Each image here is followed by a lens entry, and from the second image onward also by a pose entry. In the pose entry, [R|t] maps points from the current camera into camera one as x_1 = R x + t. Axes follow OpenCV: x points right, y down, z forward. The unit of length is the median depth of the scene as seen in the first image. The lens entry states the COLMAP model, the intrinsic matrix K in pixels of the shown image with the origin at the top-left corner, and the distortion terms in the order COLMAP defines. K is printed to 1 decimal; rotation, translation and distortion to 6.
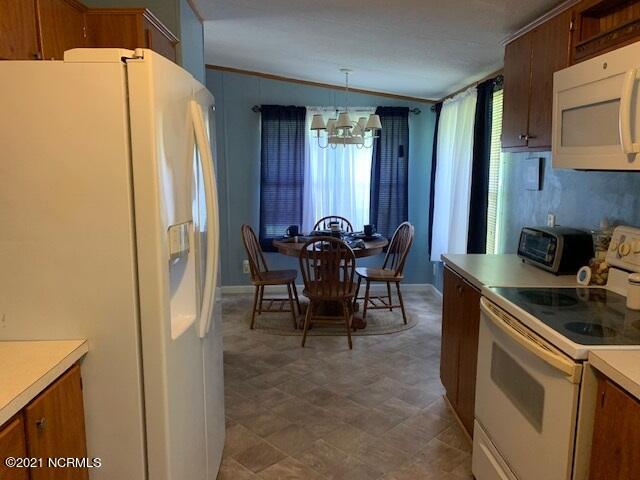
lens RADIAL K [[483.1, 0, 320.3], [0, 483.1, 239.2], [0, 0, 1]] dist [0.024609, -0.024823]
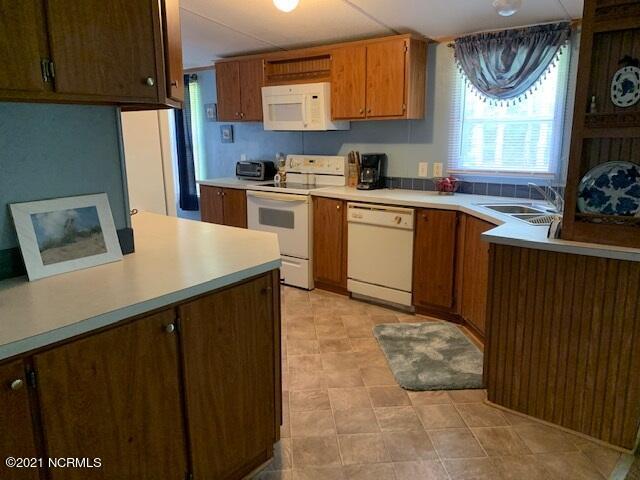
lens RADIAL K [[483.1, 0, 323.4], [0, 483.1, 242.2], [0, 0, 1]] dist [0.024609, -0.024823]
pose [[0.647068, -0.159862, 0.745485, -1.146640], [0.109417, 0.987121, 0.116707, 0.141170], [-0.754540, 0.006051, 0.656226, -0.709501]]
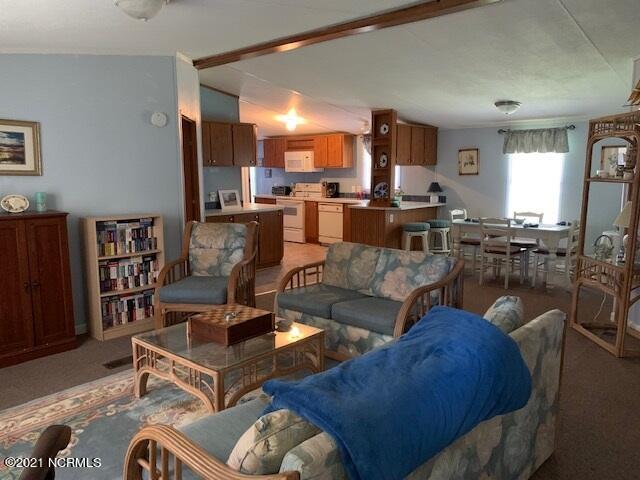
lens RADIAL K [[483.1, 0, 315.6], [0, 483.1, 245.0], [0, 0, 1]] dist [0.024609, -0.024823]
pose [[0.714272, -0.101467, 0.692474, -2.640682], [0.102540, 0.993930, 0.039871, 0.402694], [-0.692316, 0.042528, 0.720340, -2.530486]]
